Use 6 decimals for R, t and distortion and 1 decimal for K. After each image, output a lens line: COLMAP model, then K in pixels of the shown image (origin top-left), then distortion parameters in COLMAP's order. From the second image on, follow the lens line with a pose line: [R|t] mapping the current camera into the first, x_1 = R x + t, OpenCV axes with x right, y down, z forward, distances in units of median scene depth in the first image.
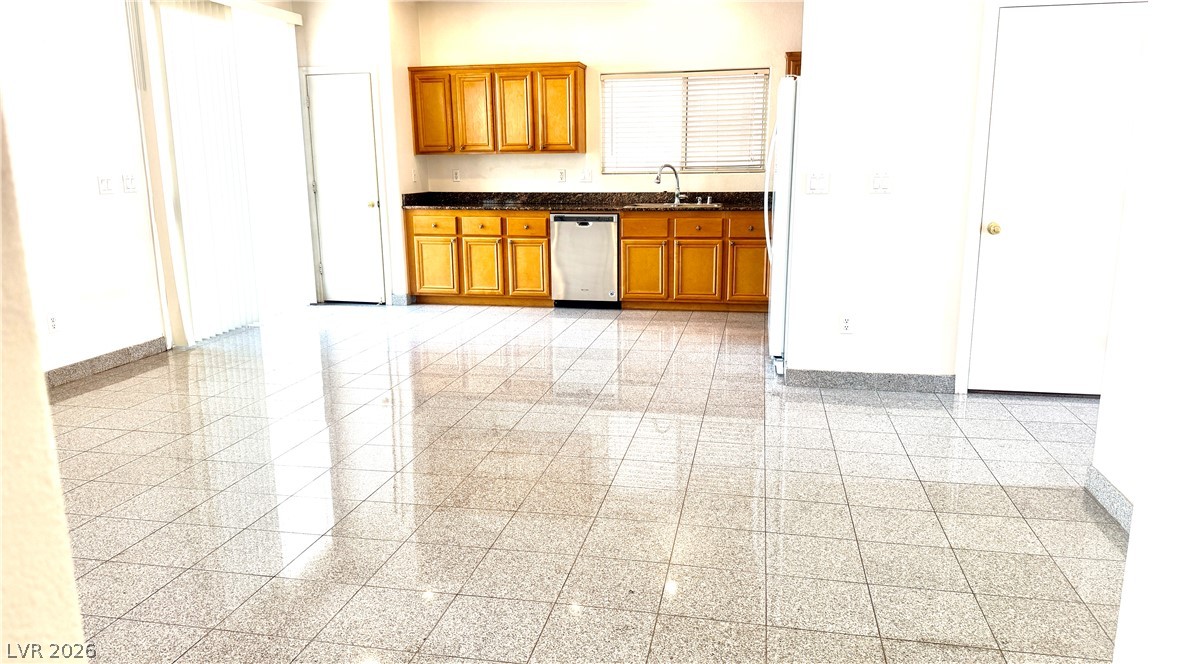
lens RADIAL K [[819.0, 0, 589.4], [0, 819.0, 334.5], [0, 0, 1]] dist [0.052114, -0.062311]
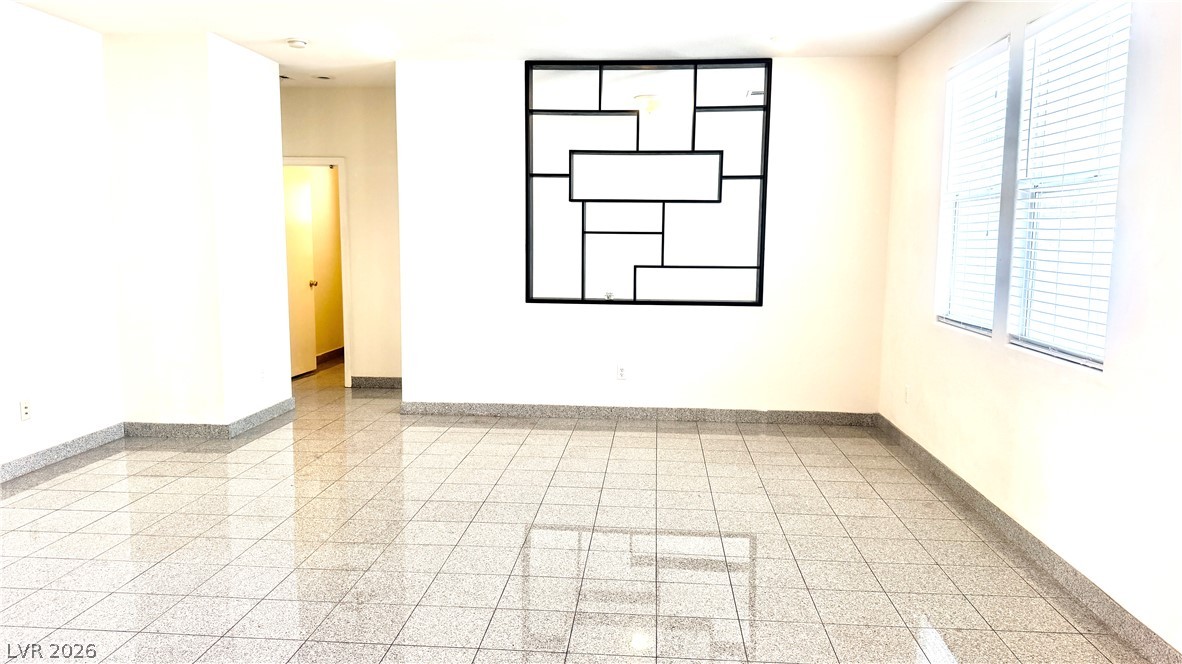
lens RADIAL K [[819.0, 0, 590.5], [0, 819.0, 329.7], [0, 0, 1]] dist [0.052114, -0.062311]
pose [[-0.991910, 0.013508, -0.126226, -0.129183], [-0.027289, 0.948387, 0.315939, -0.210181], [0.123978, 0.316828, -0.940345, 0.913884]]
